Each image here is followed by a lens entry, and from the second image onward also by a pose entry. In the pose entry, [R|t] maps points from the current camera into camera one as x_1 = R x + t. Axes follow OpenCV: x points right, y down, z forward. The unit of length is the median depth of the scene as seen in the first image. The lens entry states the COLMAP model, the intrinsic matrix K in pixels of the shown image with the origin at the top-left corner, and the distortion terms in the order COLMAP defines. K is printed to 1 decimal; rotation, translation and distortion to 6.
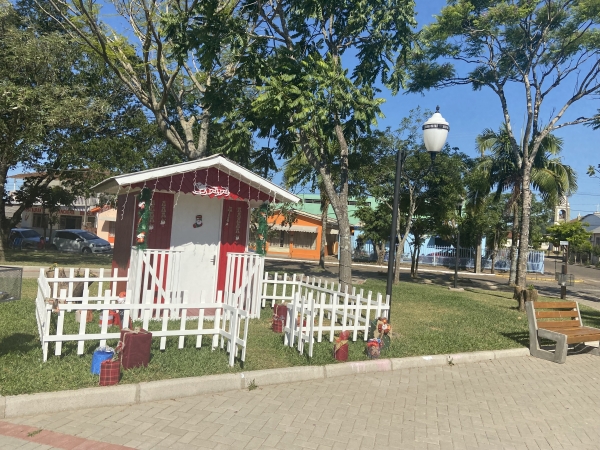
lens RADIAL K [[453.5, 0, 300.0], [0, 453.5, 225.0], [0, 0, 1]] dist [0.106341, -0.137739]
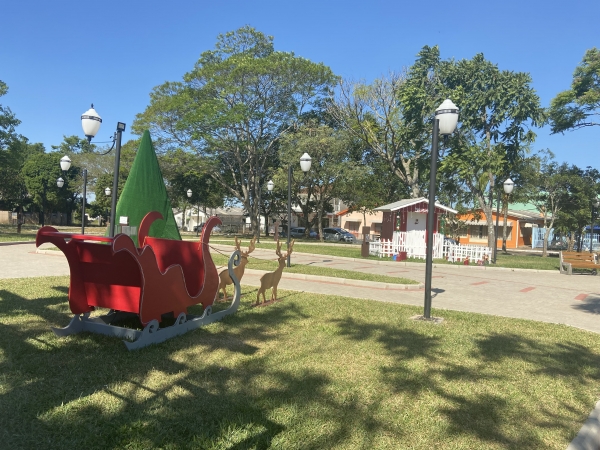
lens RADIAL K [[453.5, 0, 300.0], [0, 453.5, 225.0], [0, 0, 1]] dist [0.106341, -0.137739]
pose [[0.899146, -0.023245, -0.437031, 0.258160], [0.026262, 0.999655, 0.000862, -0.007393], [0.436860, -0.012252, 0.899446, -1.334339]]
